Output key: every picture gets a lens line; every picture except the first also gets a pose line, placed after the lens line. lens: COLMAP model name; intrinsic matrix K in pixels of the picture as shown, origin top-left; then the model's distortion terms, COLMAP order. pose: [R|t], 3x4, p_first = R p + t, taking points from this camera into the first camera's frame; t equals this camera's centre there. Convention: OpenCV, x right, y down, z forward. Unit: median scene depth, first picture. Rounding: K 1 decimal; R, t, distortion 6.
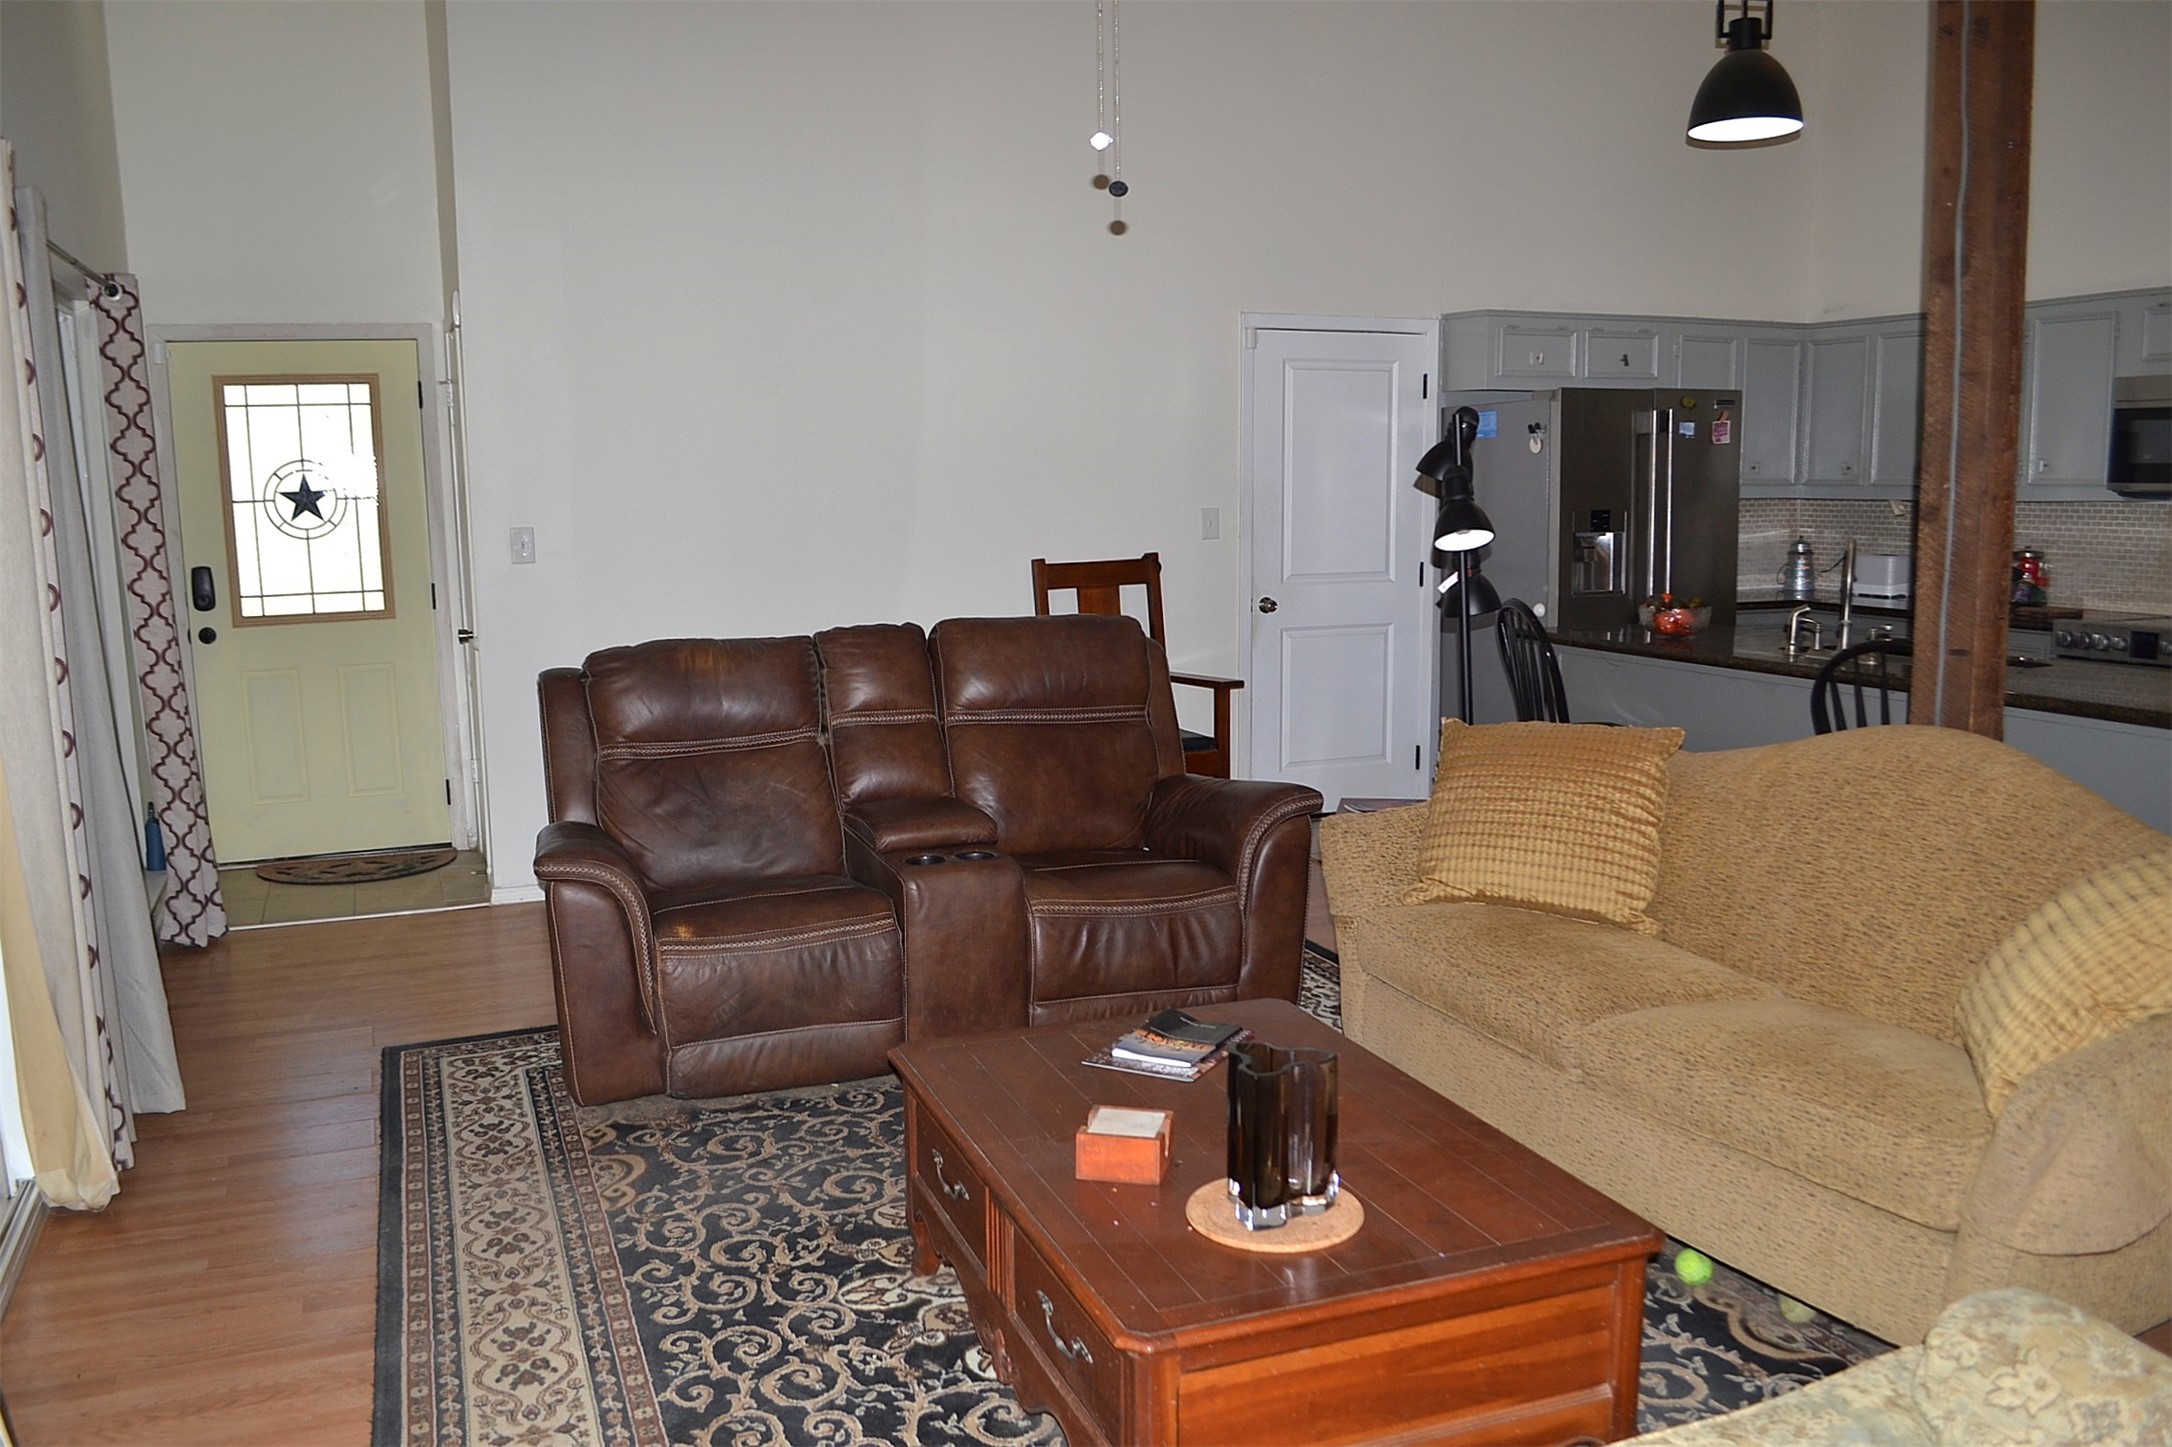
lens RADIAL K [[1728.4, 0, 1097.0], [0, 1728.4, 735.3], [0, 0, 1]] dist [-0.081221, 0.011472]
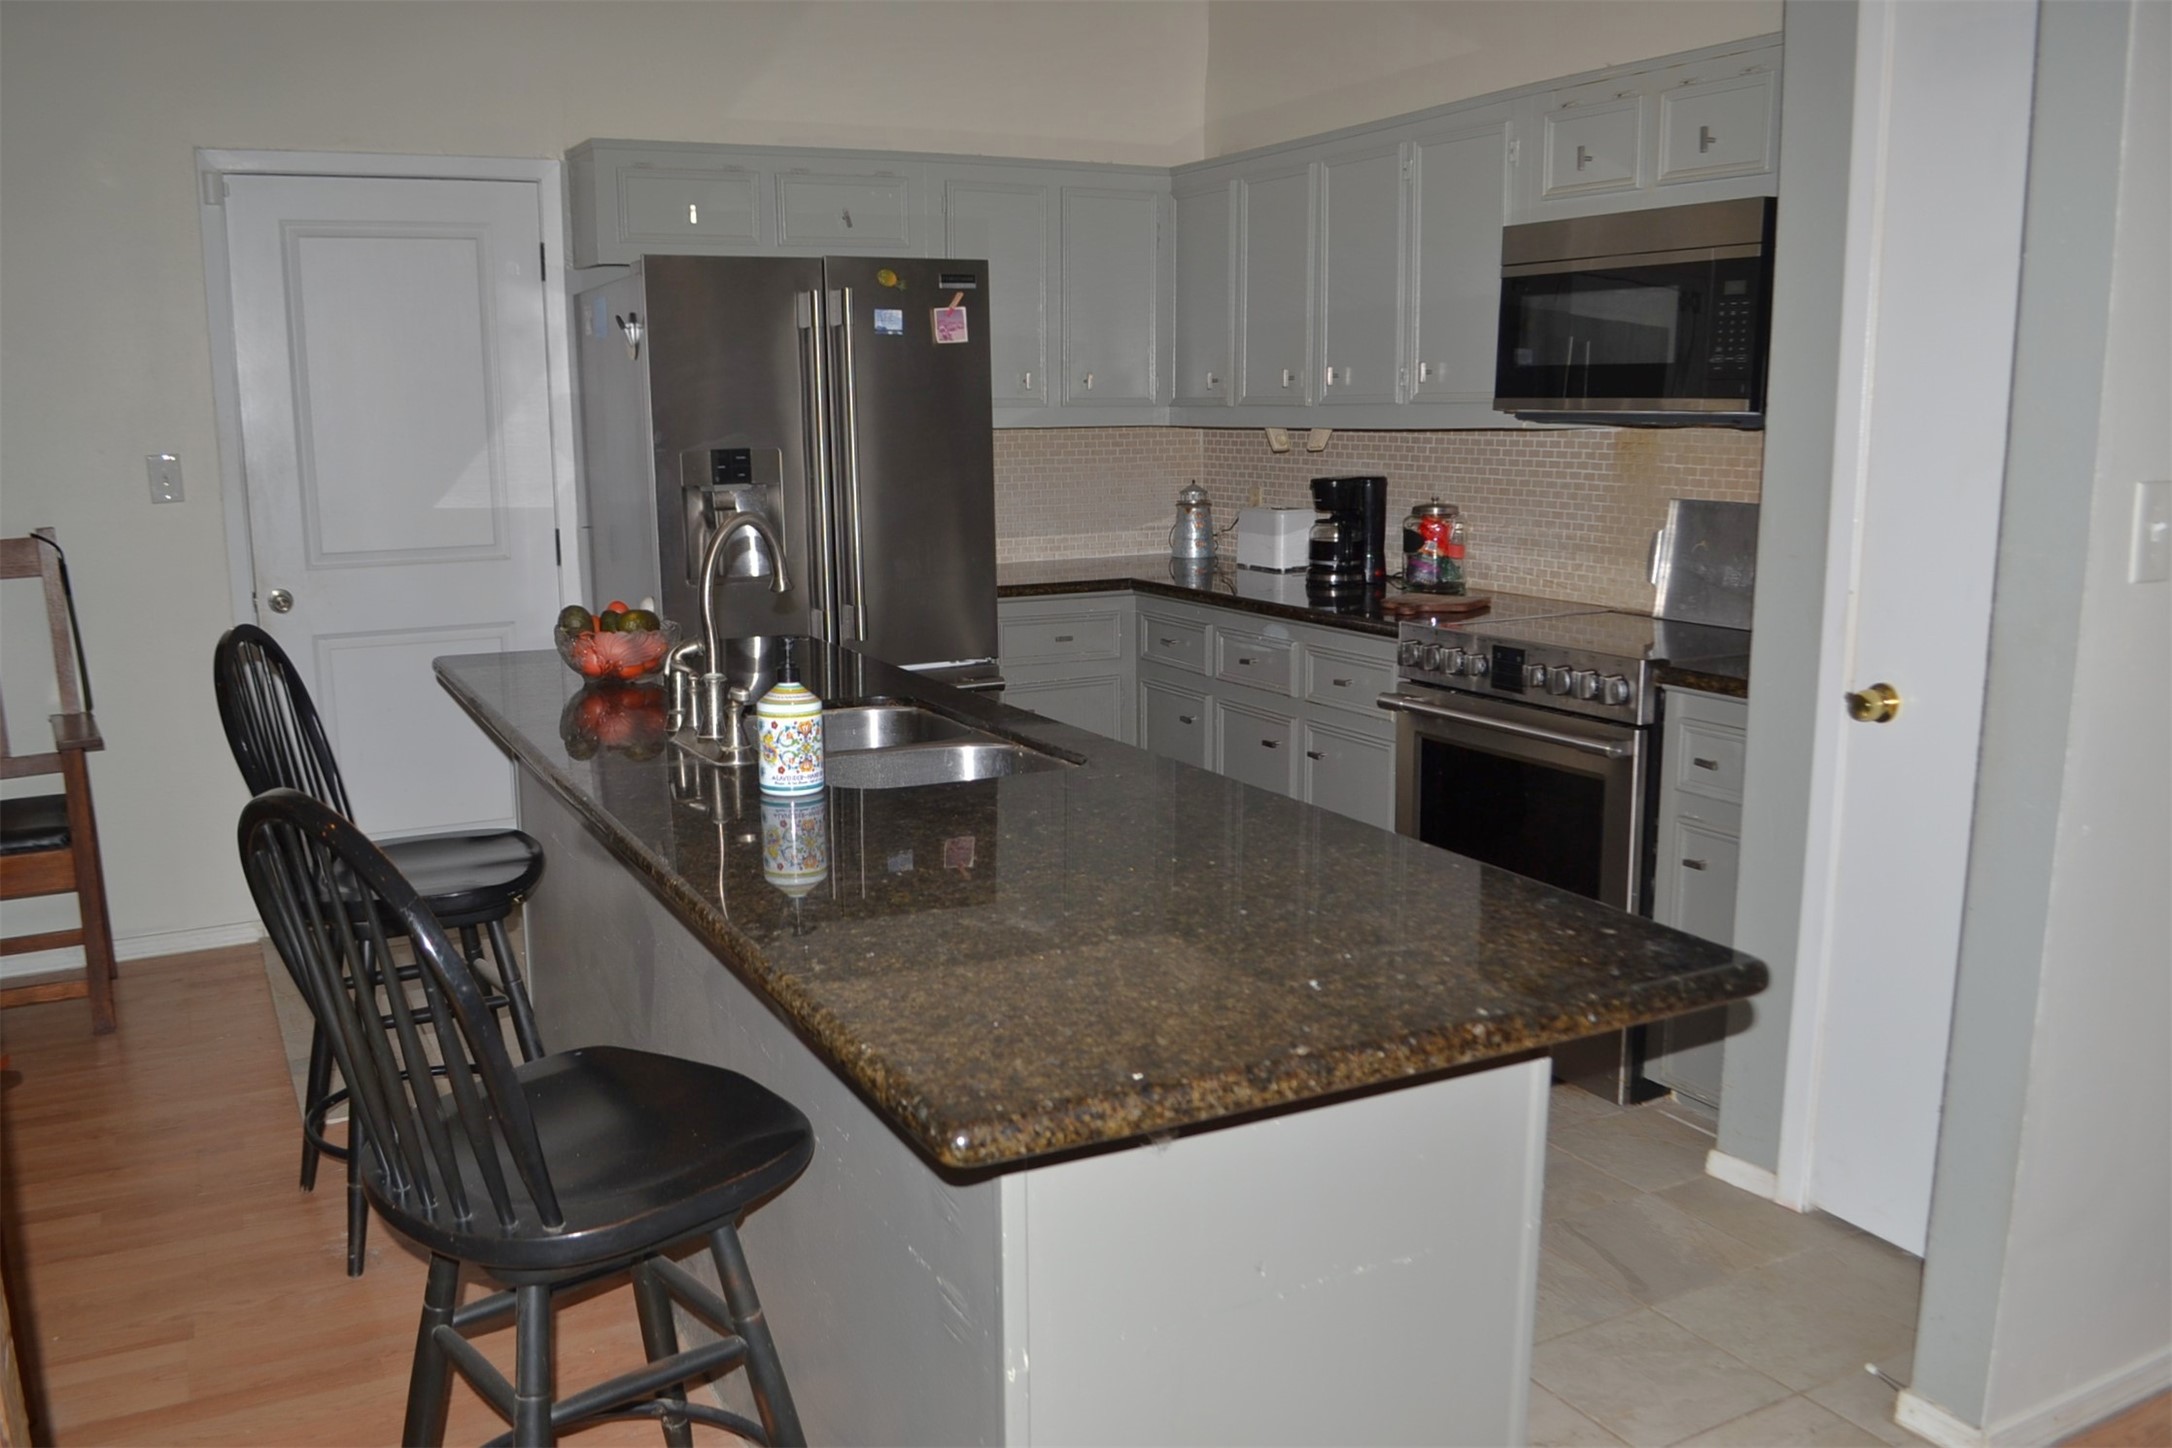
lens RADIAL K [[1774.4, 0, 1089.0], [0, 1774.4, 741.0], [0, 0, 1]] dist [-0.077272, 0.006626]
pose [[0.995606, -0.016552, 0.092164, 0.646455], [0.012749, 0.999049, 0.041698, -0.087301], [-0.092767, -0.040340, 0.994870, 0.594150]]
